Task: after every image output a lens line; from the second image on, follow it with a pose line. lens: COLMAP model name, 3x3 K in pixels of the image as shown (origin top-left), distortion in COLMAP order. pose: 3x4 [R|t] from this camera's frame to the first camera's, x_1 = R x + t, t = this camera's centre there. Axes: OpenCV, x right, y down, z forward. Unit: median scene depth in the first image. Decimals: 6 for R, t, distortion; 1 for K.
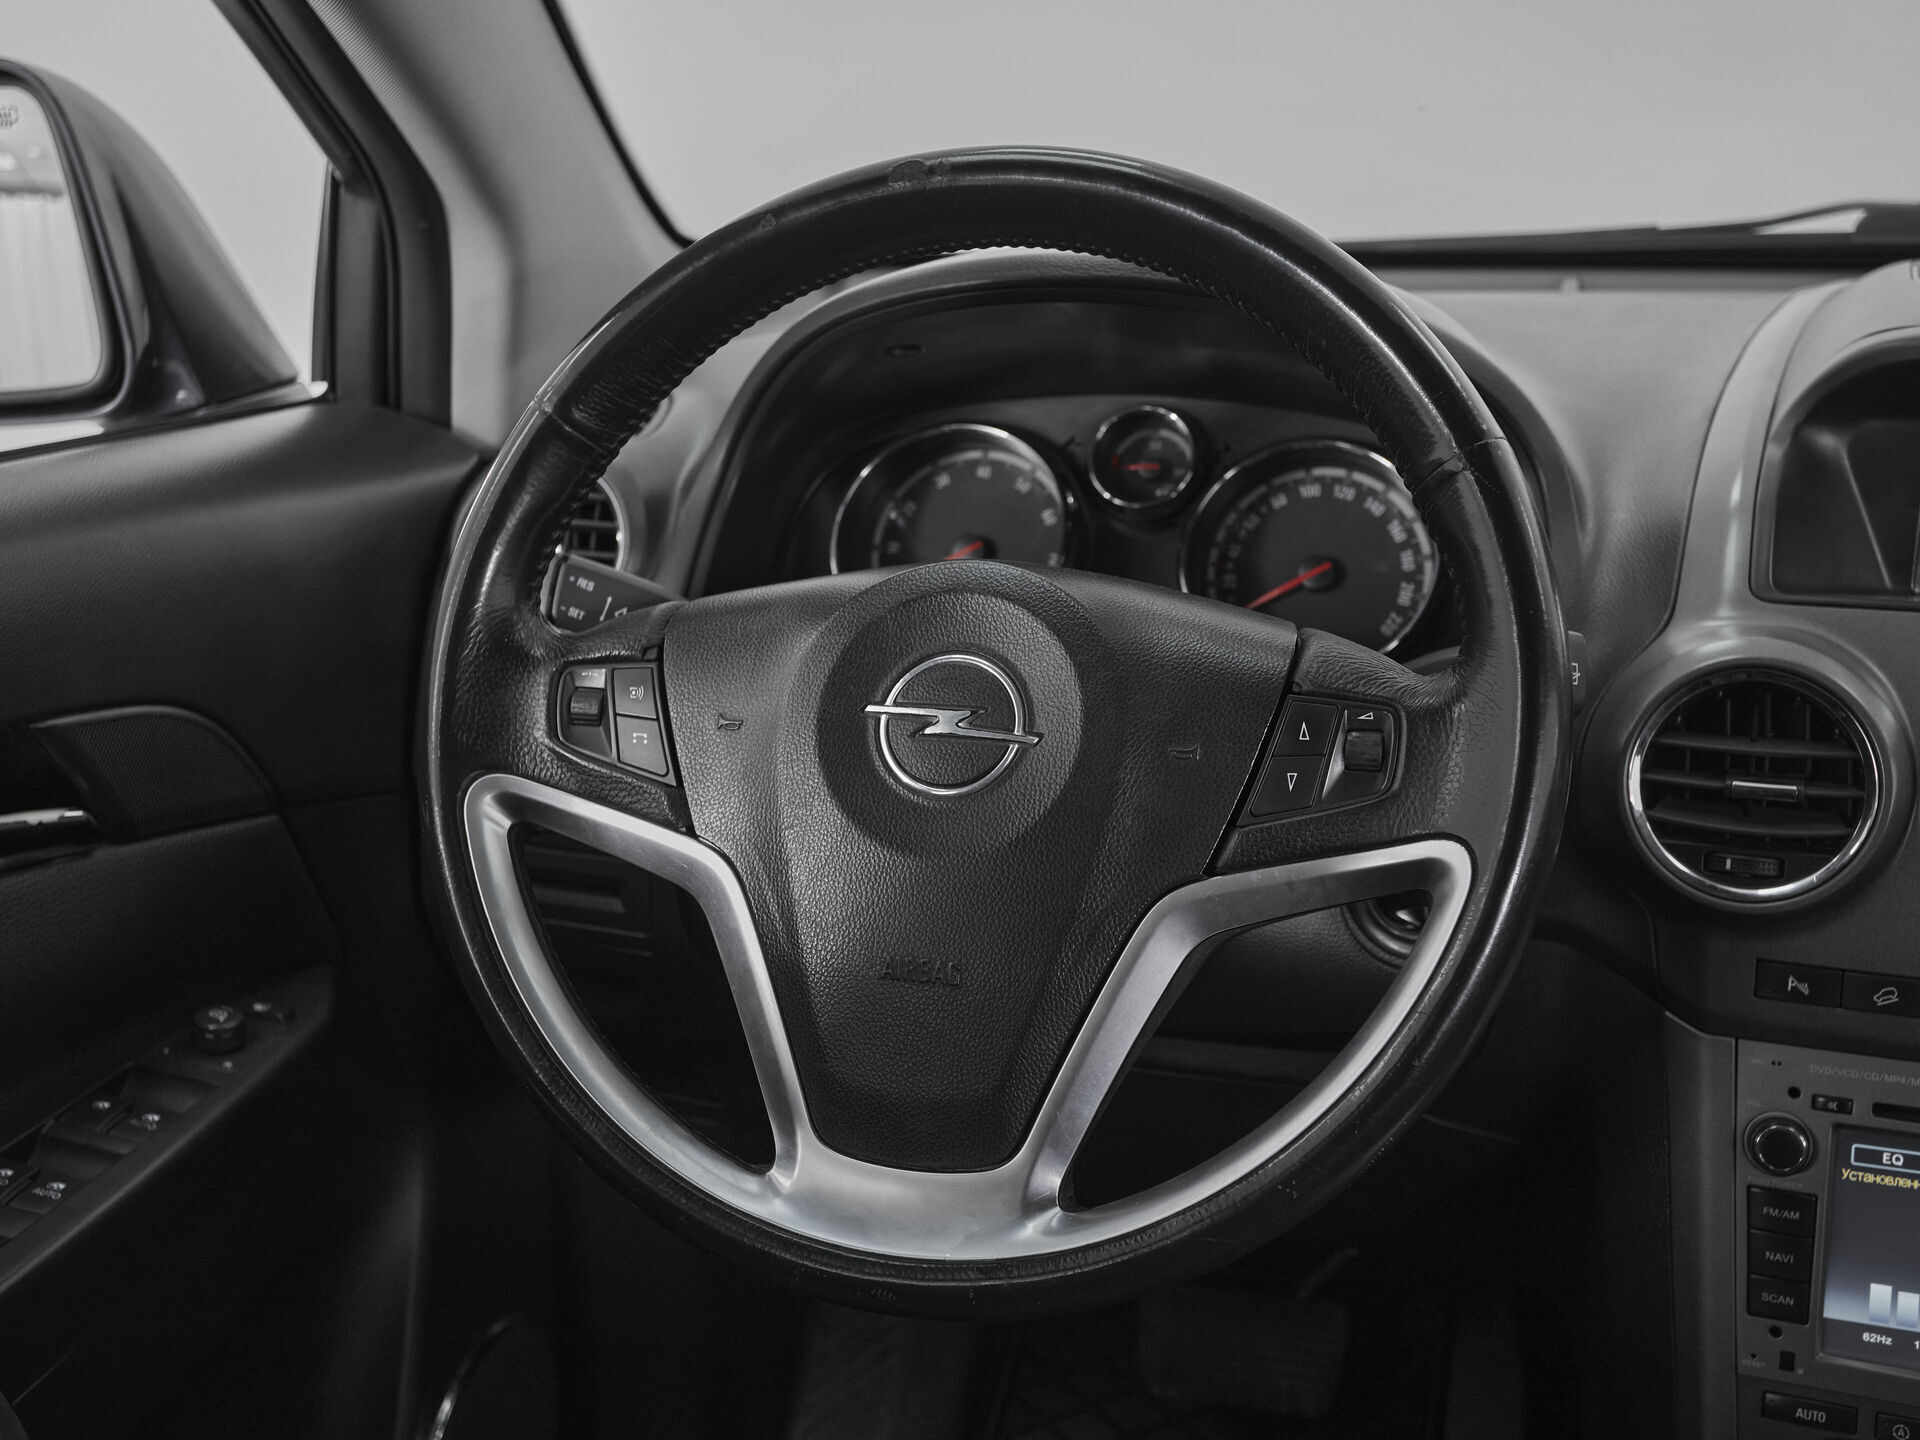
lens RADIAL K [[2126.6, 0, 952.2], [0, 2126.6, 714.4], [0, 0, 1]] dist [0.034081, 0.000000]
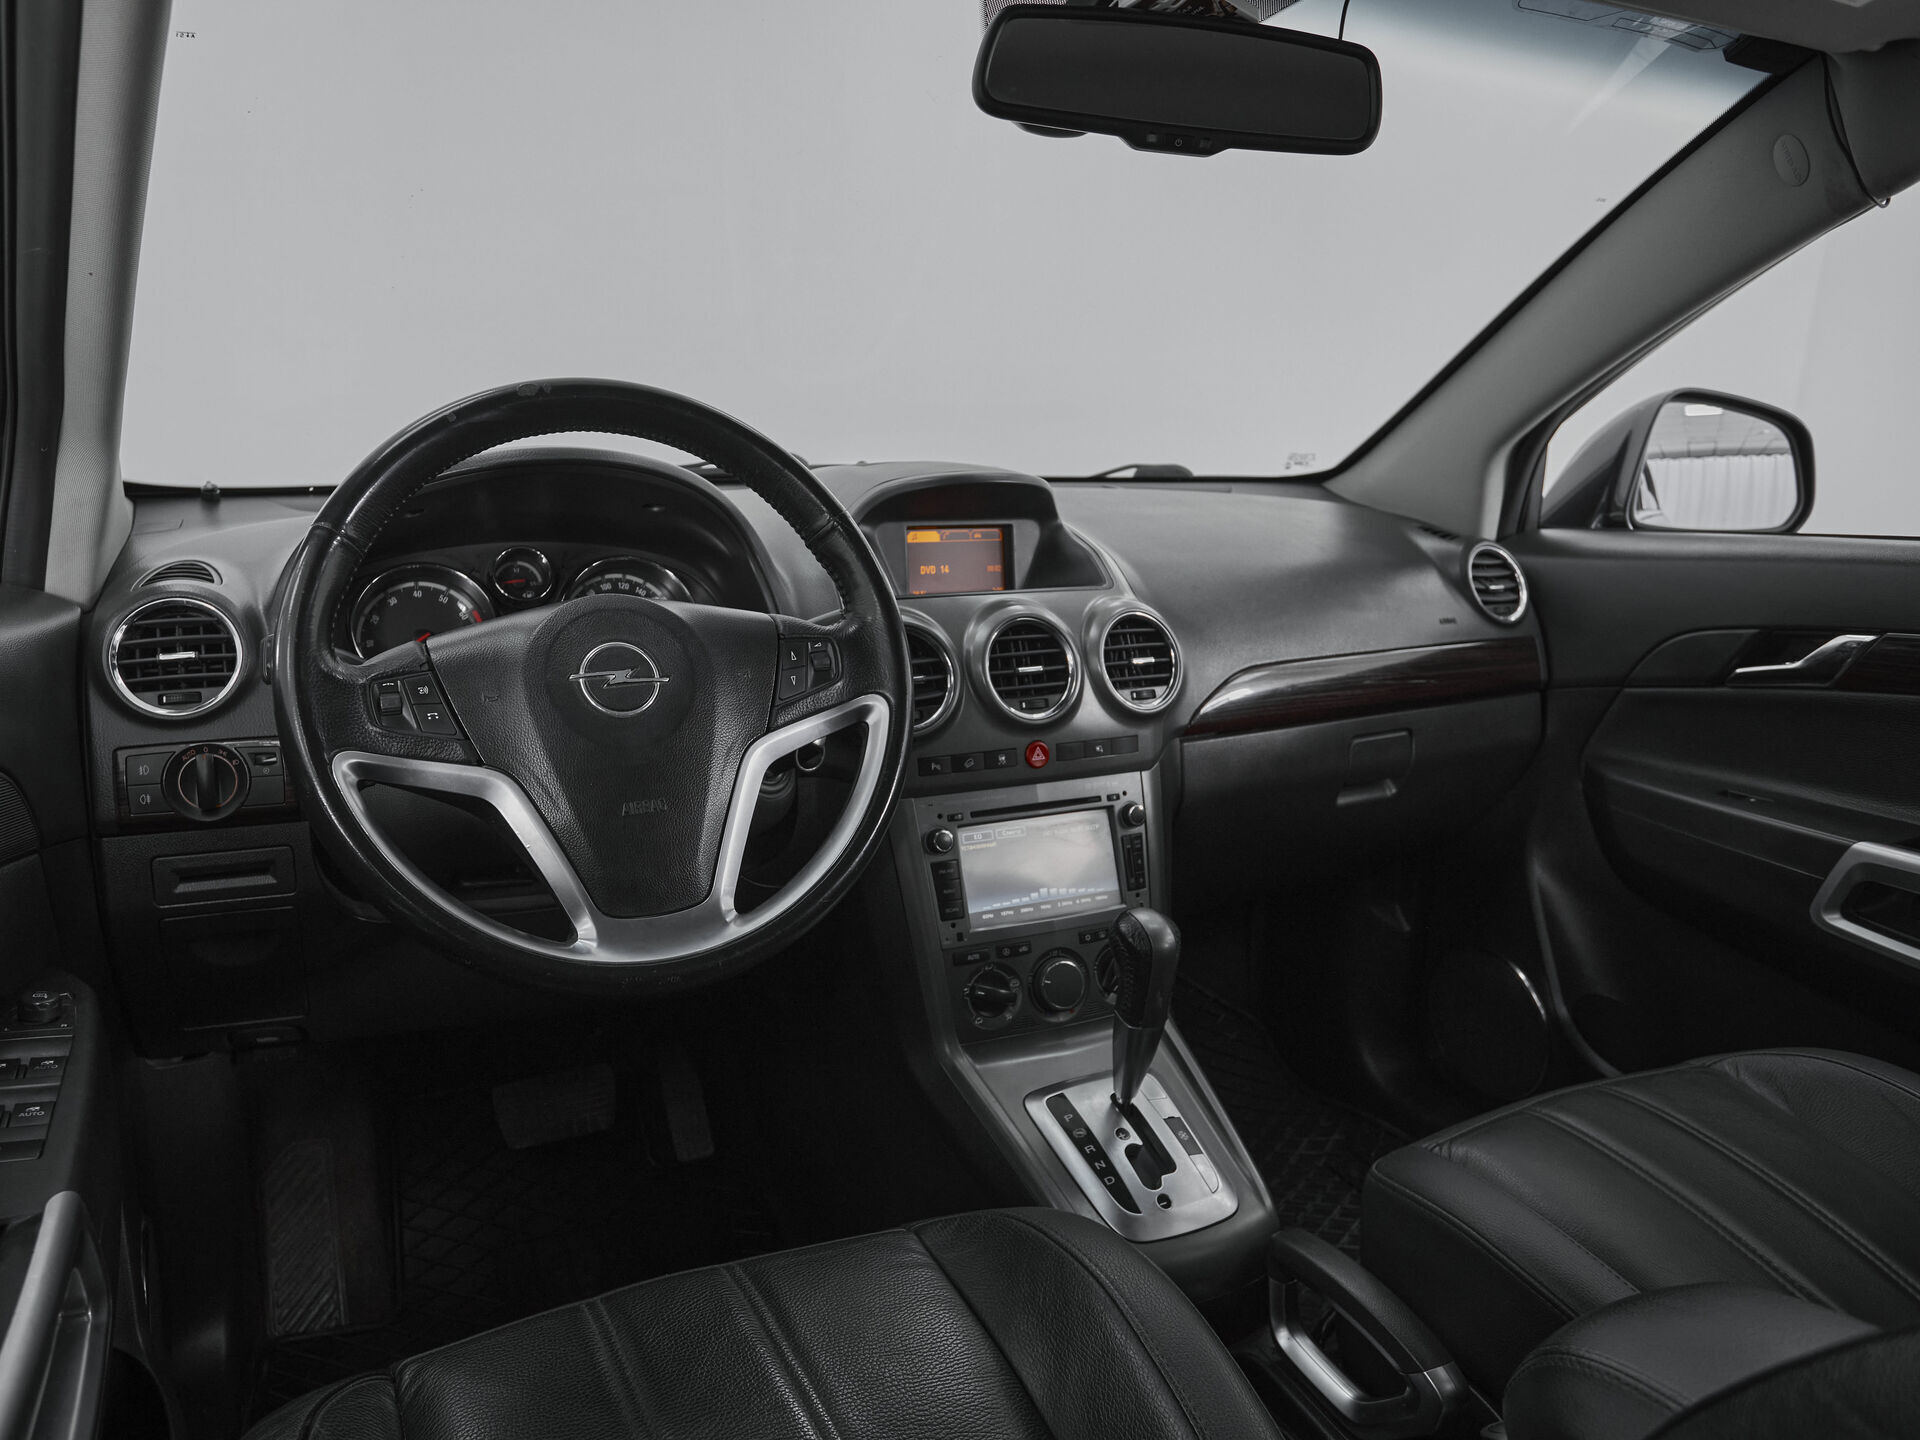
lens RADIAL K [[1305.0, 0, 825.2], [0, 1305.0, 713.3], [0, 0, 1]] dist [-0.066175, 0.036819]
pose [[0.763725, -0.123667, 0.633586, -0.532351], [0.183197, 0.982648, -0.029027, 0.090682], [-0.619002, 0.138240, 0.773128, 0.024616]]
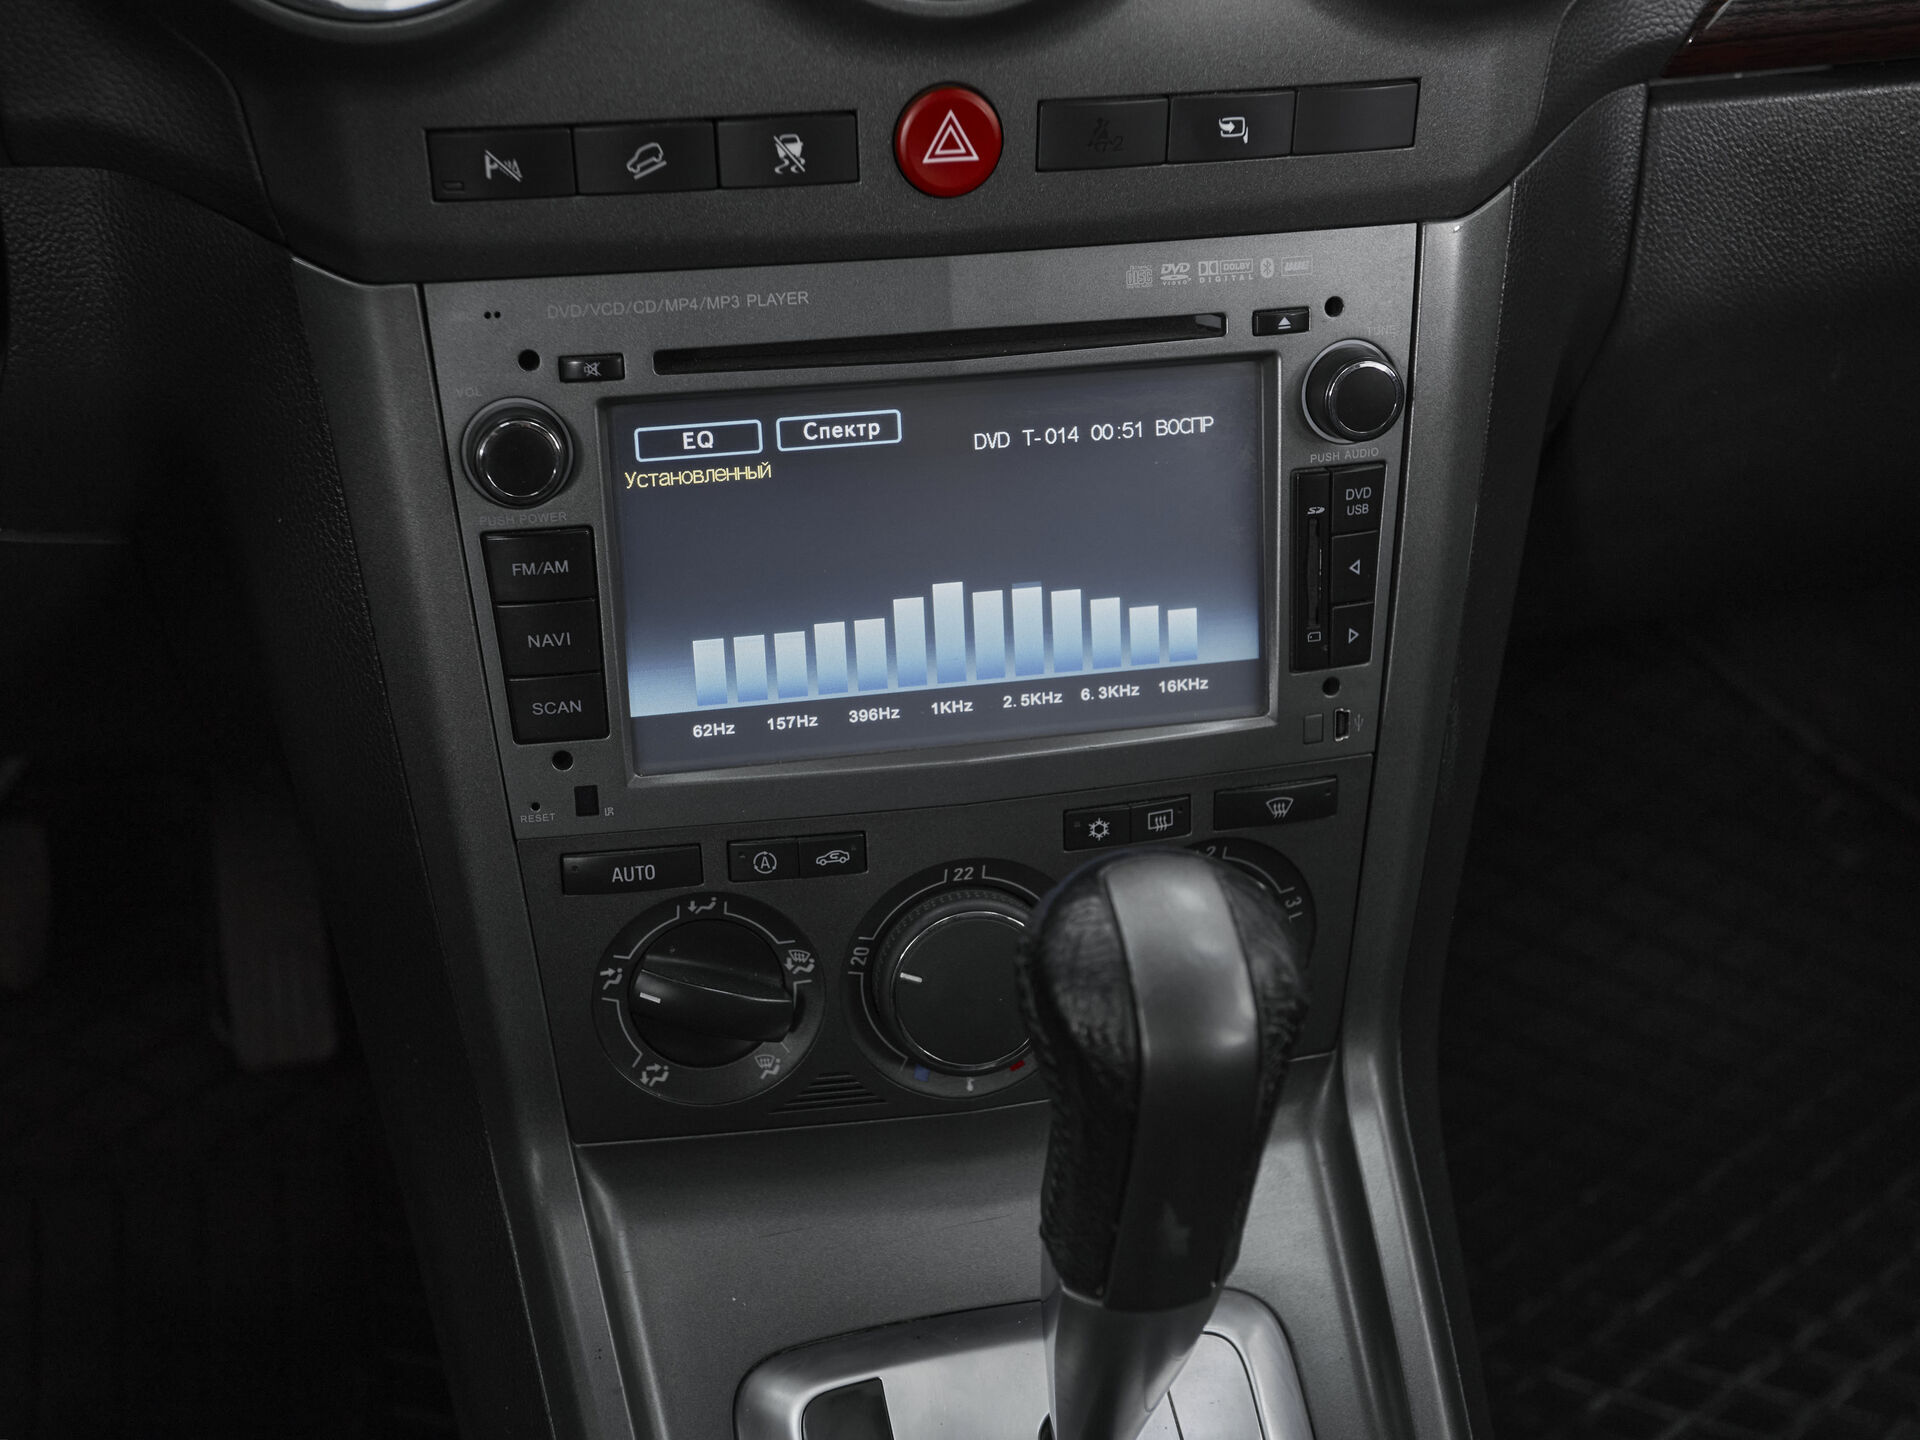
lens RADIAL K [[2356.5, 0, 864.9], [0, 2356.5, 723.8], [0, 0, 1]] dist [0.031897, 0.000000]
pose [[0.879374, -0.239970, 0.411236, 0.189530], [0.120872, 0.947922, 0.294676, 0.093860], [-0.460533, -0.209423, 0.862584, 0.392707]]
